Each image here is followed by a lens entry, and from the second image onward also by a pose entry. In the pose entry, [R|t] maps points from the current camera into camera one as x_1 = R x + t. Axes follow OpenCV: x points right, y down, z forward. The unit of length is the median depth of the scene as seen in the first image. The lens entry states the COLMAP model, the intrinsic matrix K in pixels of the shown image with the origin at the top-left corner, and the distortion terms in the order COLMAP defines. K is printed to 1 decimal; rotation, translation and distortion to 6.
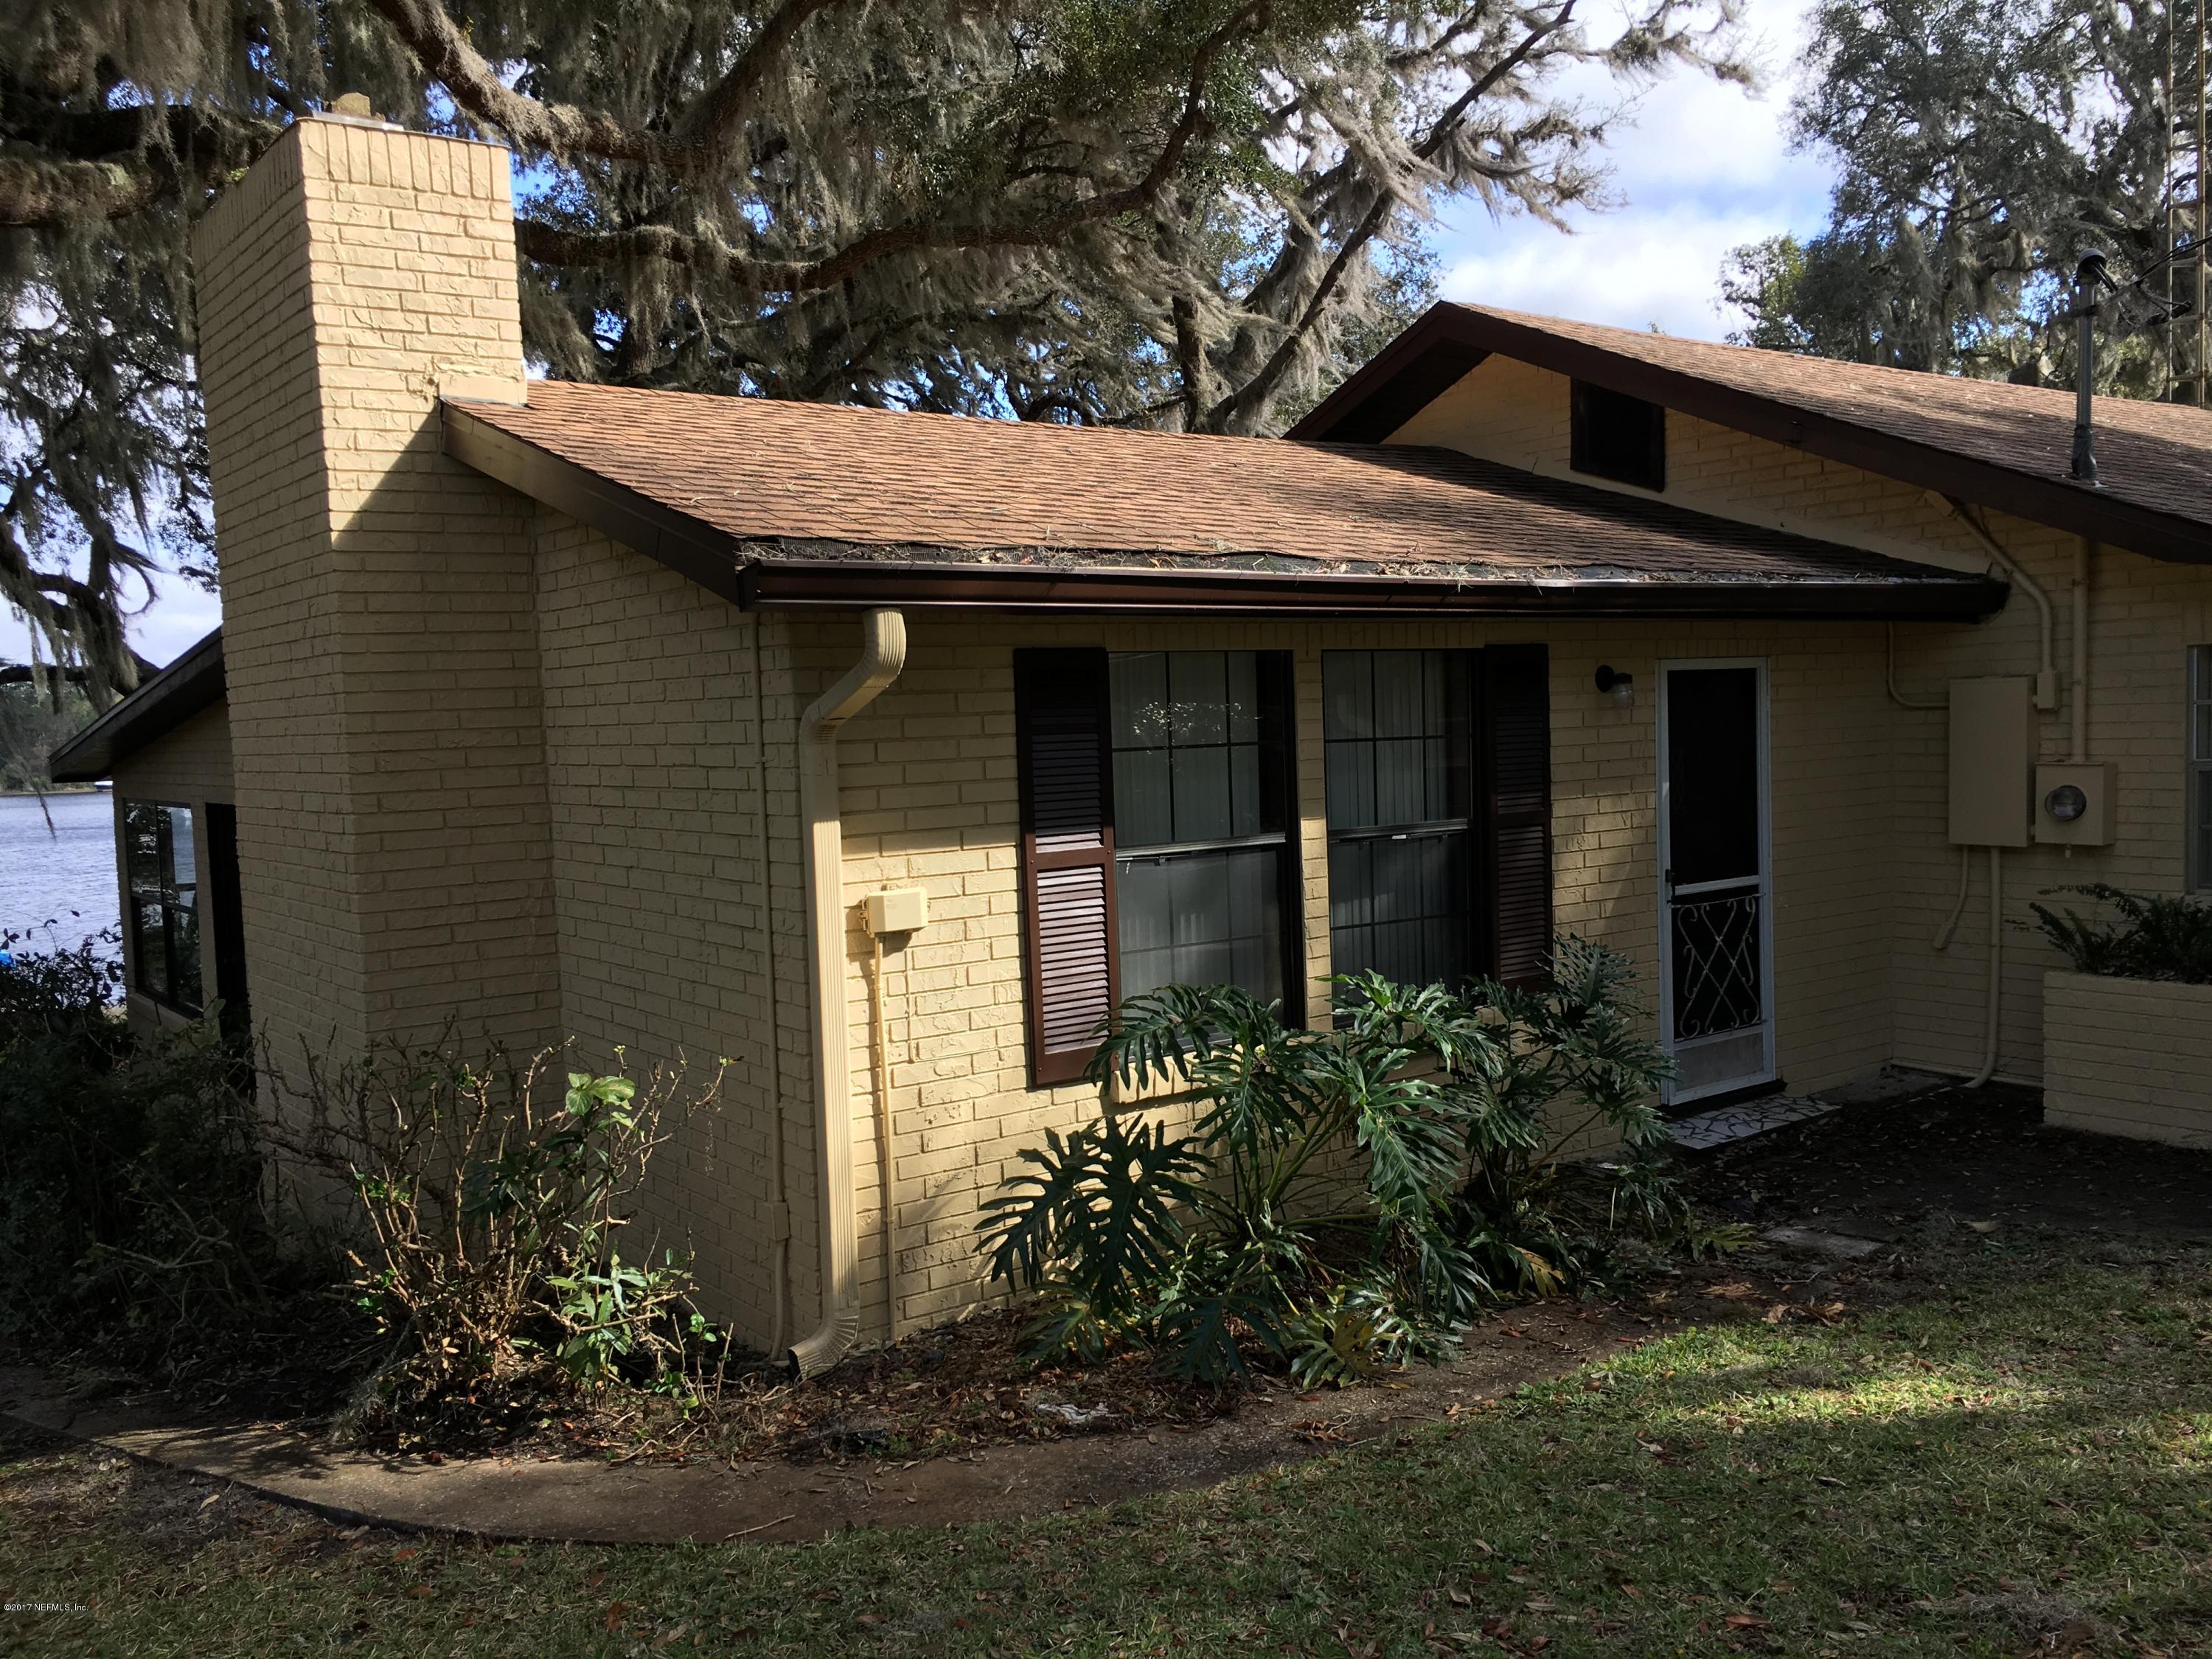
lens RADIAL K [[1886.1, 0, 1105.0], [0, 1886.1, 834.9], [0, 0, 1]] dist [0.057332, -0.055943]
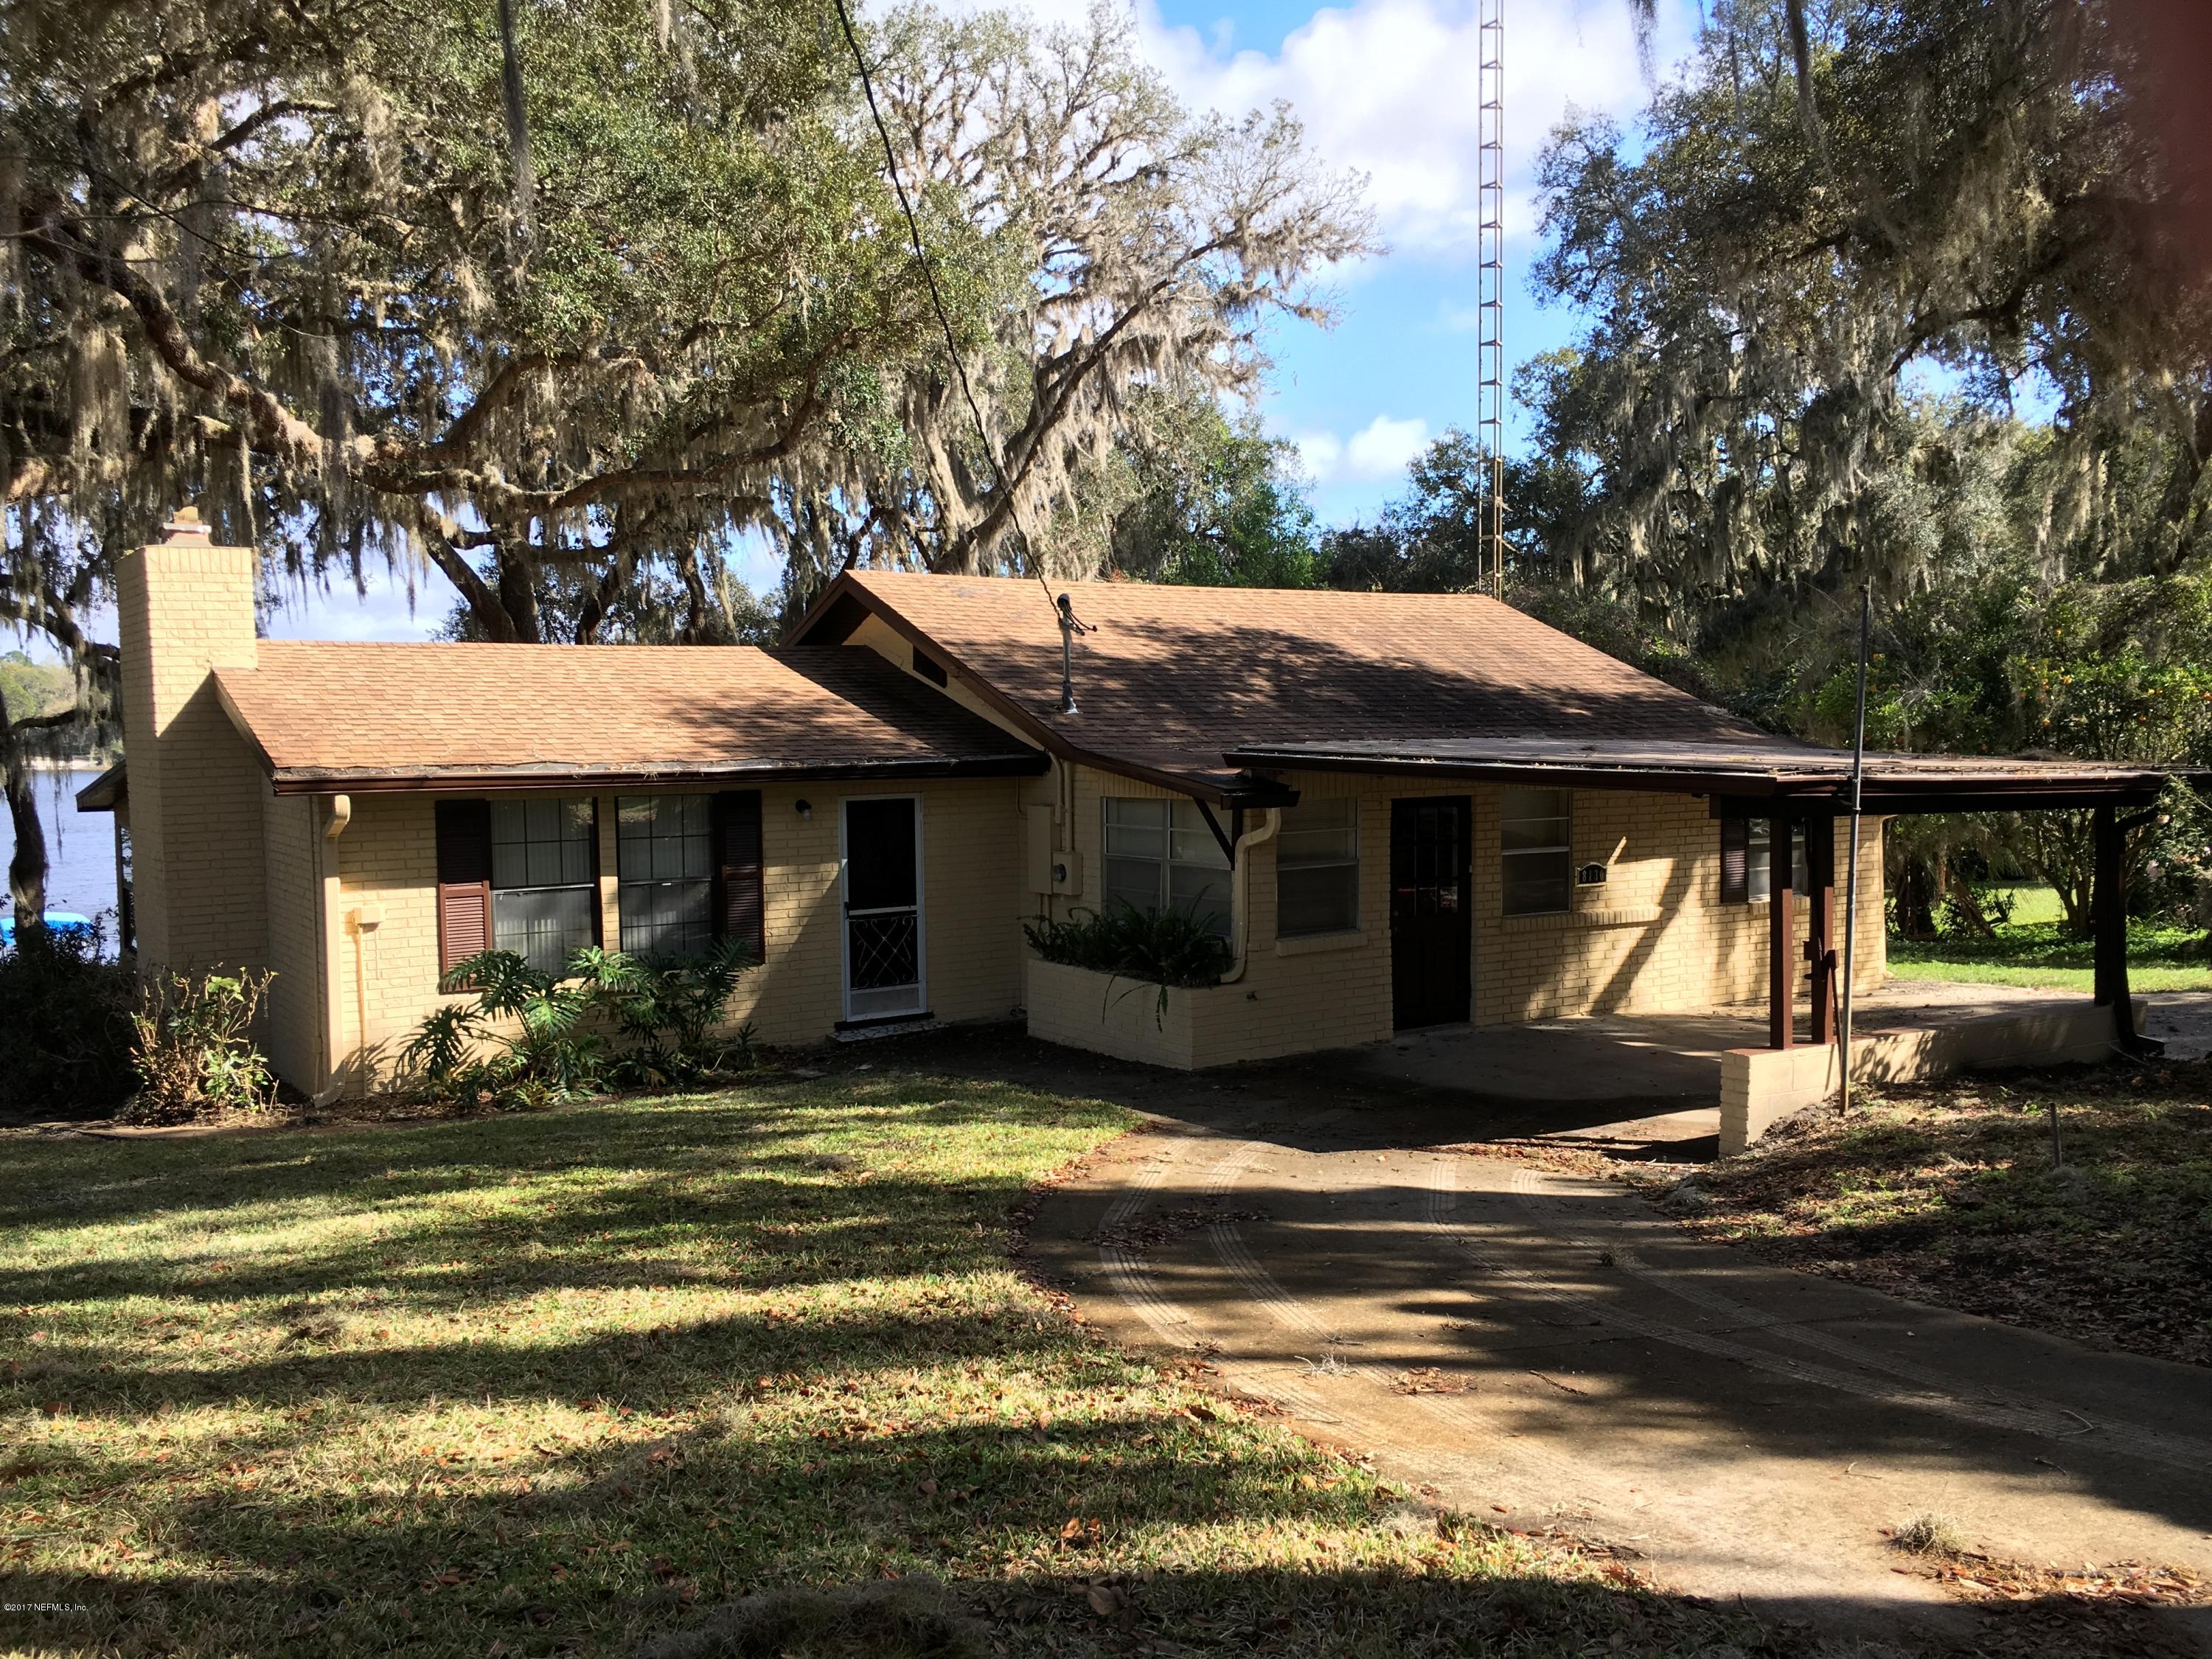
lens RADIAL K [[1886.1, 0, 1105.0], [0, 1886.1, 834.9], [0, 0, 1]] dist [0.057332, -0.055943]
pose [[0.998809, 0.024502, -0.042201, 0.643814], [-0.024439, 0.999699, 0.002002, -0.061572], [0.042237, -0.000969, 0.999107, -0.943963]]
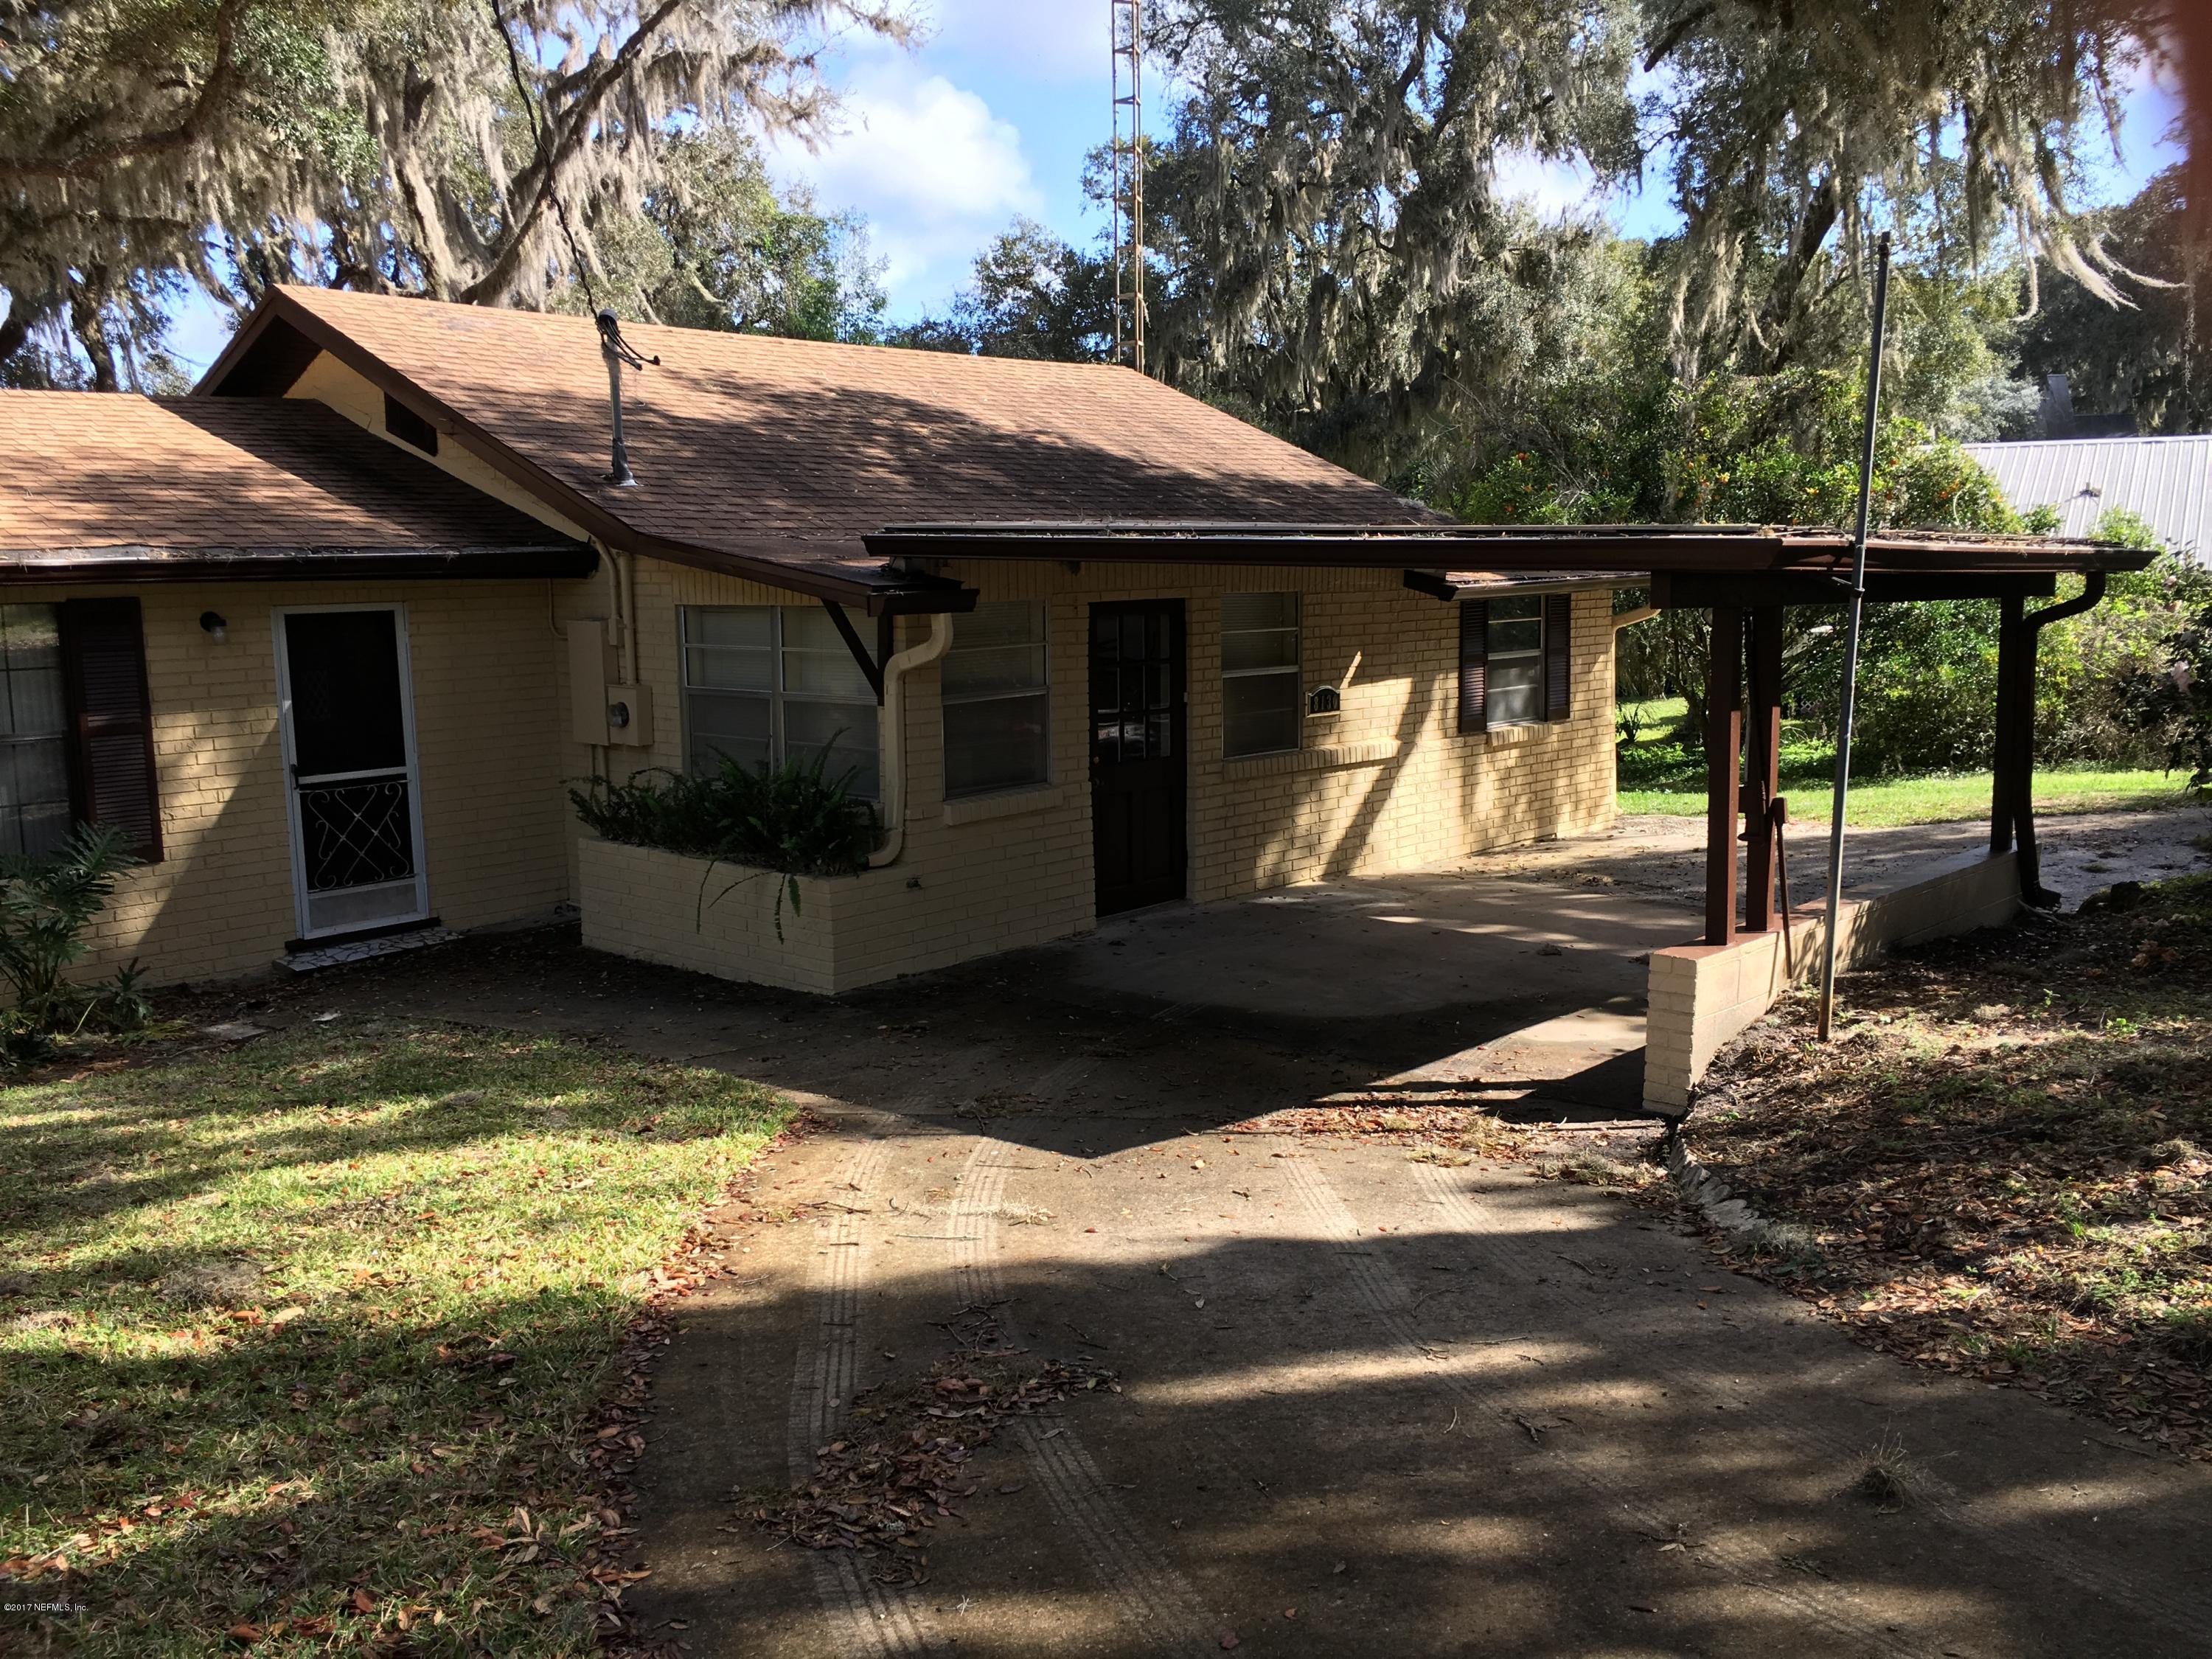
lens RADIAL K [[1886.1, 0, 1105.0], [0, 1886.1, 834.9], [0, 0, 1]] dist [0.057332, -0.055943]
pose [[0.980325, -0.010469, 0.197112, 0.589867], [-0.006306, 0.996422, 0.084285, -0.048569], [-0.197289, -0.083870, 0.976751, -0.422612]]
